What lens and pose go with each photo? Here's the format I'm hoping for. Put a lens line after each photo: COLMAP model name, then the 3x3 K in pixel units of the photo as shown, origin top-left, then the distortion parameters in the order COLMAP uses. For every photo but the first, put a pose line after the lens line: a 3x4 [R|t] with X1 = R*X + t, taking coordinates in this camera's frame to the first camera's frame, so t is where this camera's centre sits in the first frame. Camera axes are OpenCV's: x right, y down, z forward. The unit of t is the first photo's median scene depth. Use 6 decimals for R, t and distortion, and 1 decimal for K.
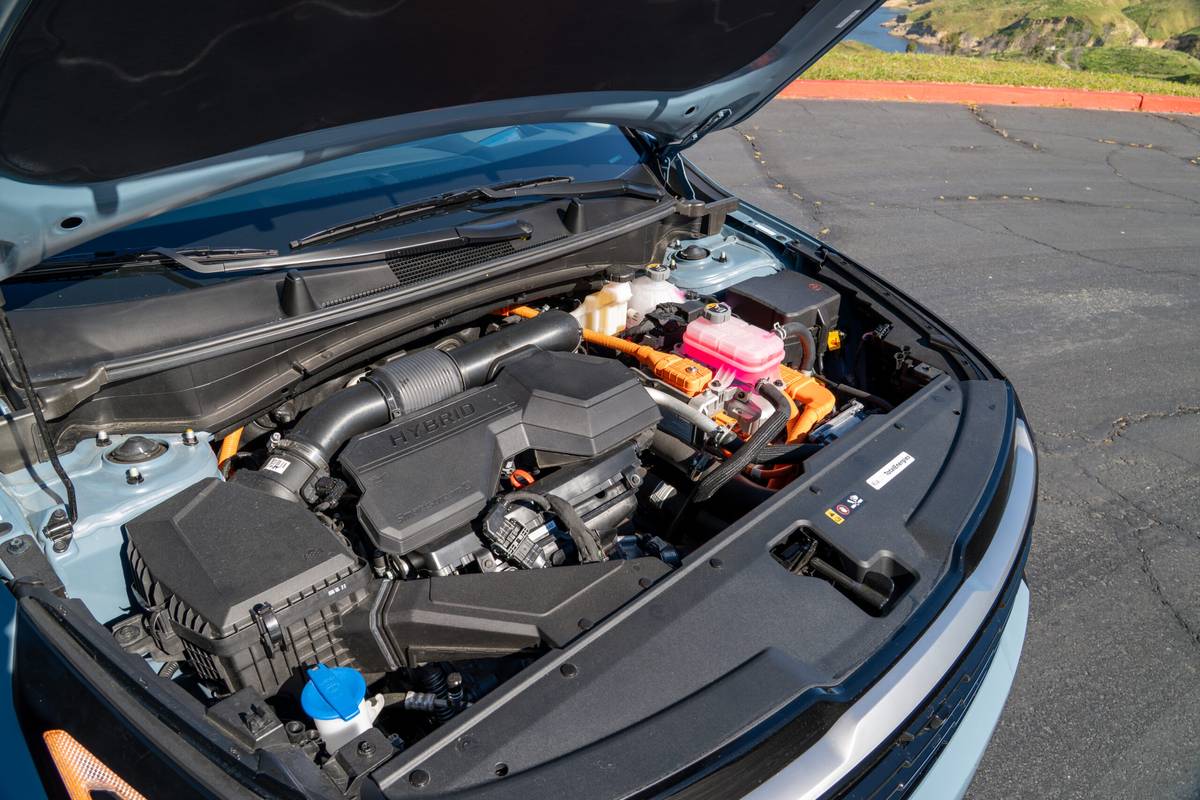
lens RADIAL K [[841.0, 0, 601.2], [0, 841.0, 399.0], [0, 0, 1]] dist [-0.007883, 0.001781]
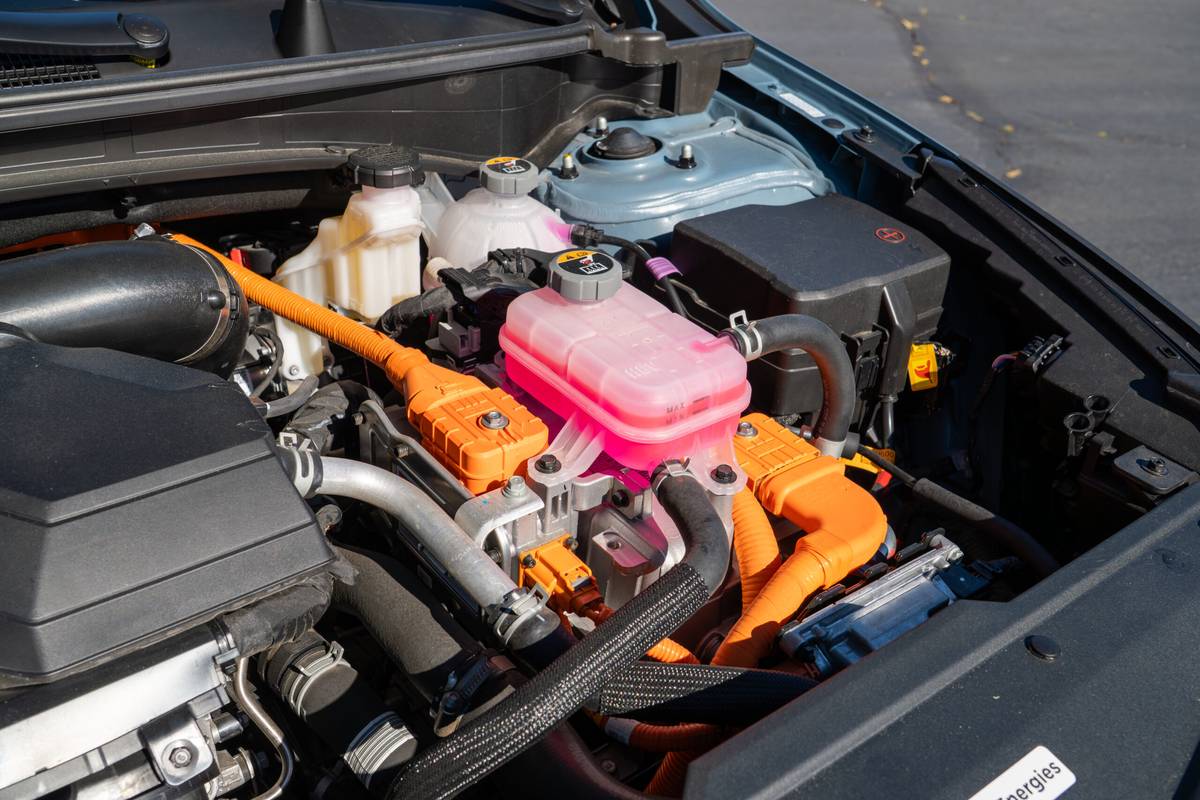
lens RADIAL K [[1153.3, 0, 599.0], [0, 1153.3, 402.8], [0, 0, 1]] dist [0.041727, 0.000000]
pose [[0.992673, 0.074927, -0.094801, 0.183092], [-0.075549, 0.997138, -0.002987, -0.040421], [0.094305, 0.010127, 0.995492, 0.443462]]
